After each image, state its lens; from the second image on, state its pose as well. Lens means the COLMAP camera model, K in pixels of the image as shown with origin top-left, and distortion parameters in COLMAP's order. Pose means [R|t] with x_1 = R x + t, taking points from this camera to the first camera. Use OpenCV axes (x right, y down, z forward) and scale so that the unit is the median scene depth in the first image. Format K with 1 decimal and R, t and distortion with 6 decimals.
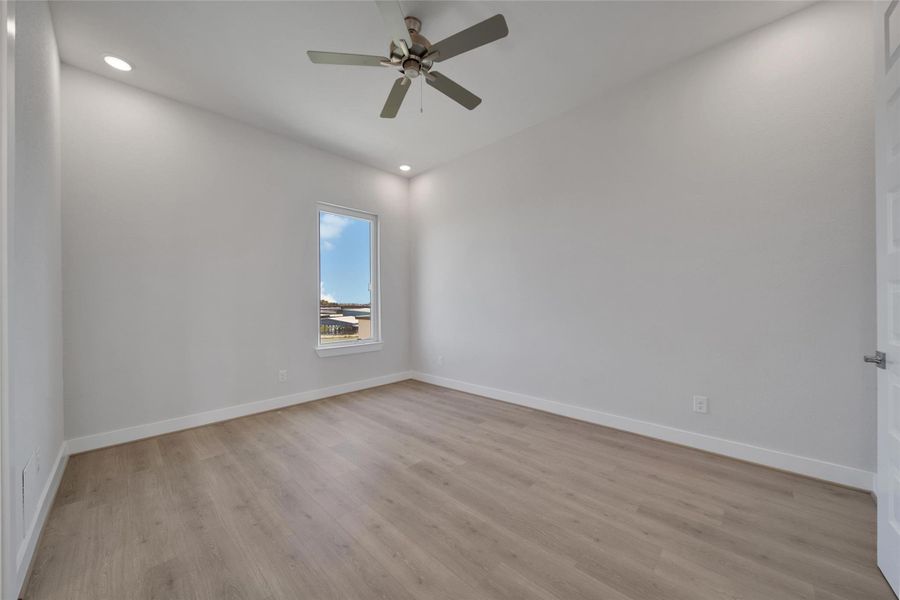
lens RADIAL K [[324.4, 0, 450.3], [0, 324.4, 302.2], [0, 0, 1]] dist [0.000034, 0.000009]
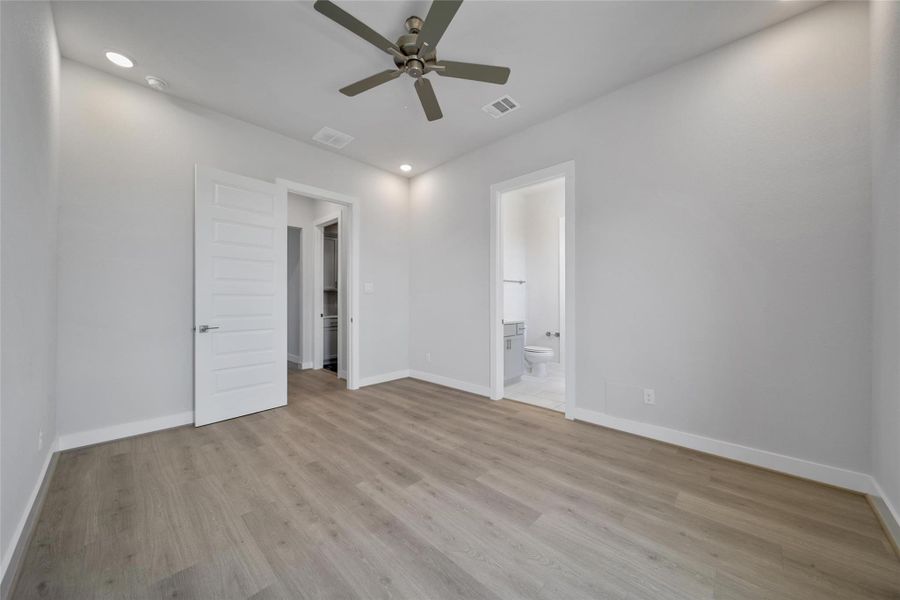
lens RADIAL K [[324.4, 0, 450.3], [0, 324.4, 302.2], [0, 0, 1]] dist [0.000034, 0.000009]
pose [[-0.999950, 0.010005, -0.000563, -0.222029], [0.010001, 0.999929, 0.006522, 0.000736], [0.000628, 0.006516, -0.999979, 2.000666]]
